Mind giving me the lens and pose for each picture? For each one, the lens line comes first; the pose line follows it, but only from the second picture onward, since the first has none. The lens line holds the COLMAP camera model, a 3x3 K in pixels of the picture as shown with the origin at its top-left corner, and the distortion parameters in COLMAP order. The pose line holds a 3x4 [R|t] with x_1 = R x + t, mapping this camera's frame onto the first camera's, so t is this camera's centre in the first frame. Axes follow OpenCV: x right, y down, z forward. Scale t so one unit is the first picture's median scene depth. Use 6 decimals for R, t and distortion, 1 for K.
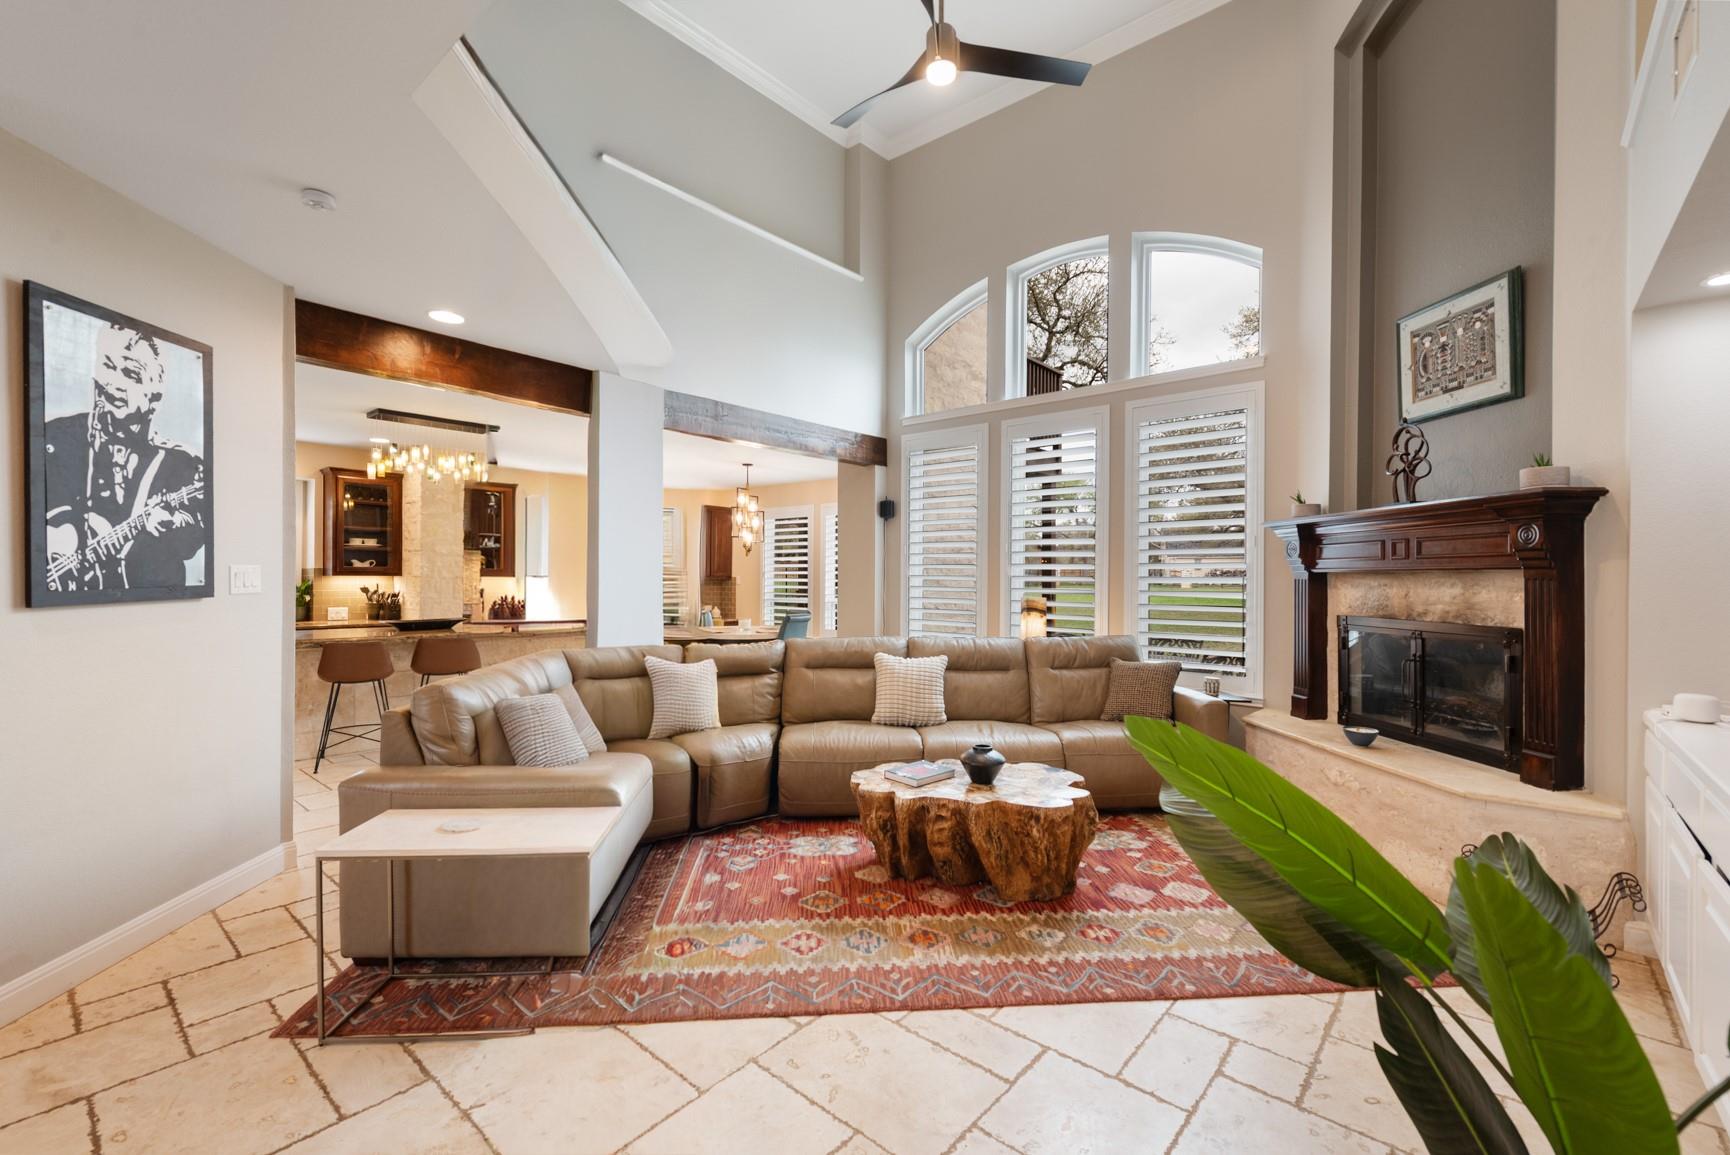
lens RADIAL K [[751.0, 0, 865.0], [0, 751.0, 577.5], [0, 0, 1]] dist [0.003239, -0.000204]
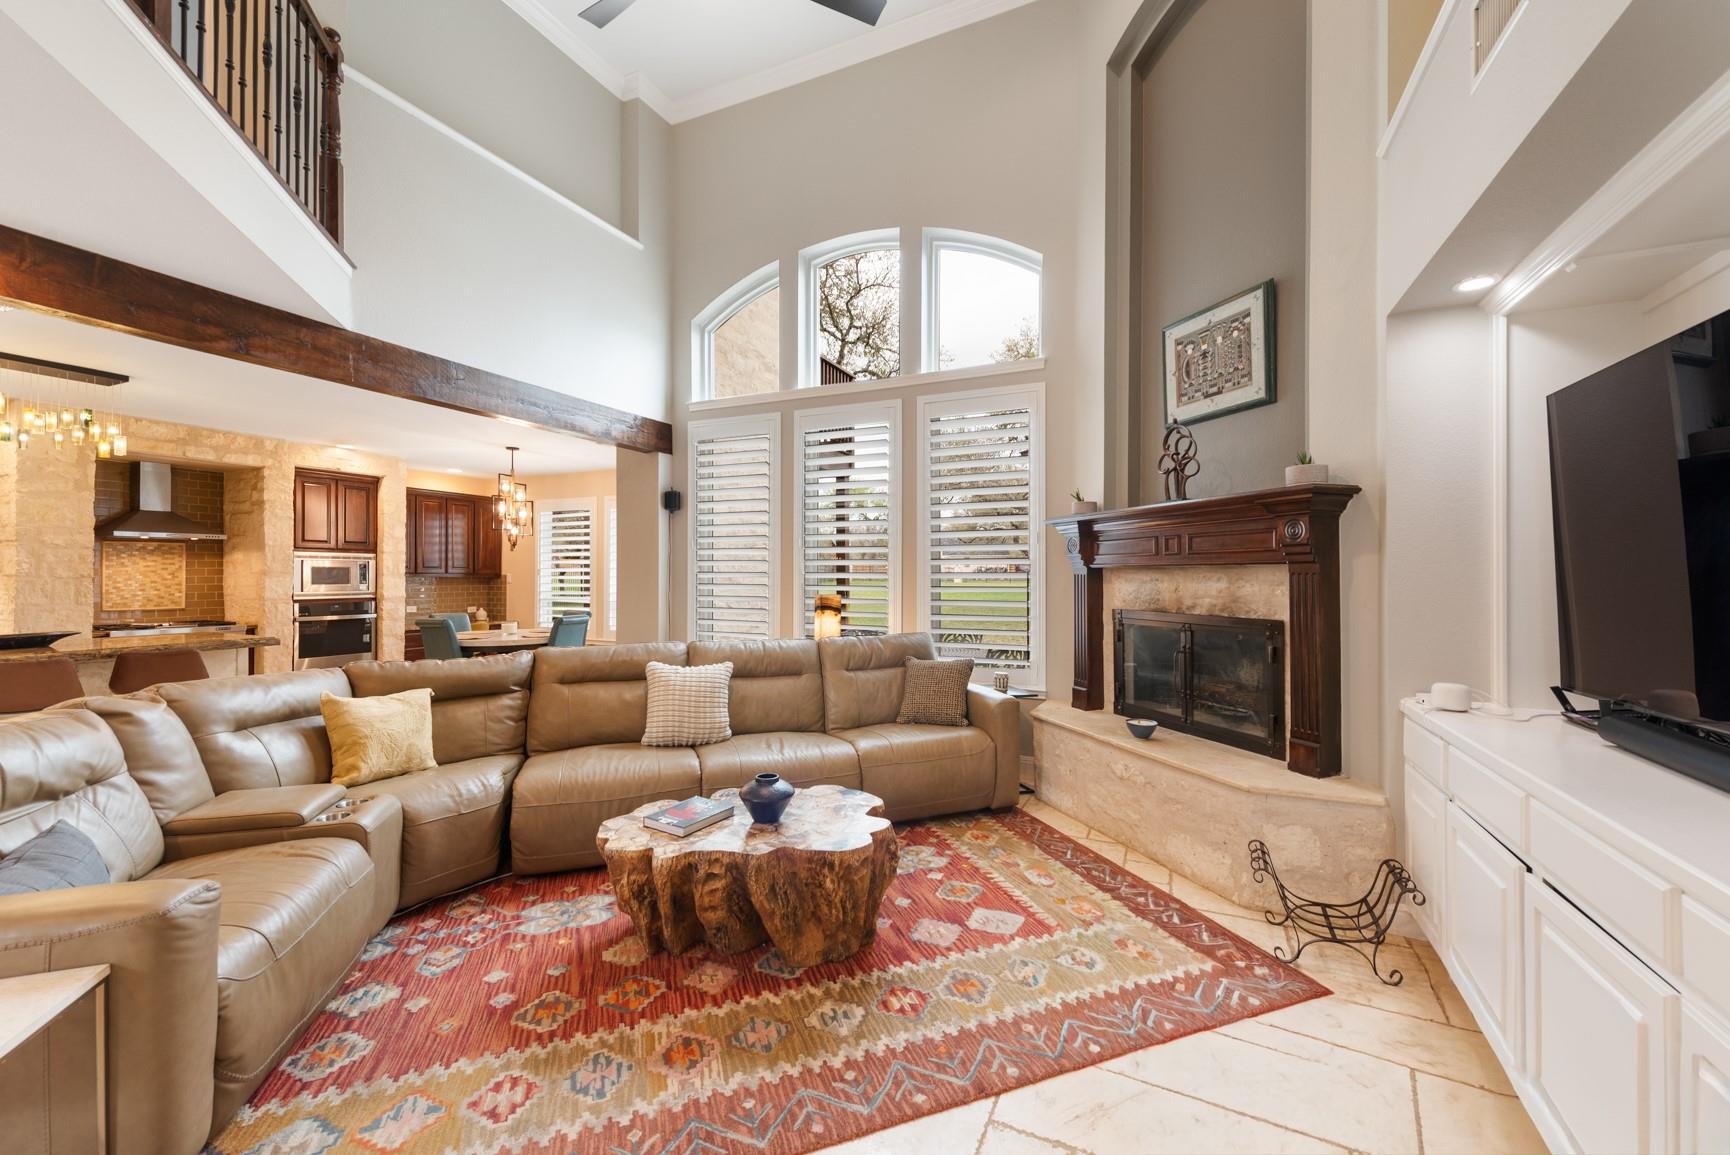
lens RADIAL K [[673.8, 0, 865.0], [0, 673.8, 577.5], [0, 0, 1]] dist [0.010008, -0.000130]
pose [[0.962848, -0.004807, 0.270001, 0.054450], [0.003837, 0.999984, 0.004119, 0.001649], [-0.270016, -0.002930, 0.962851, 0.226212]]
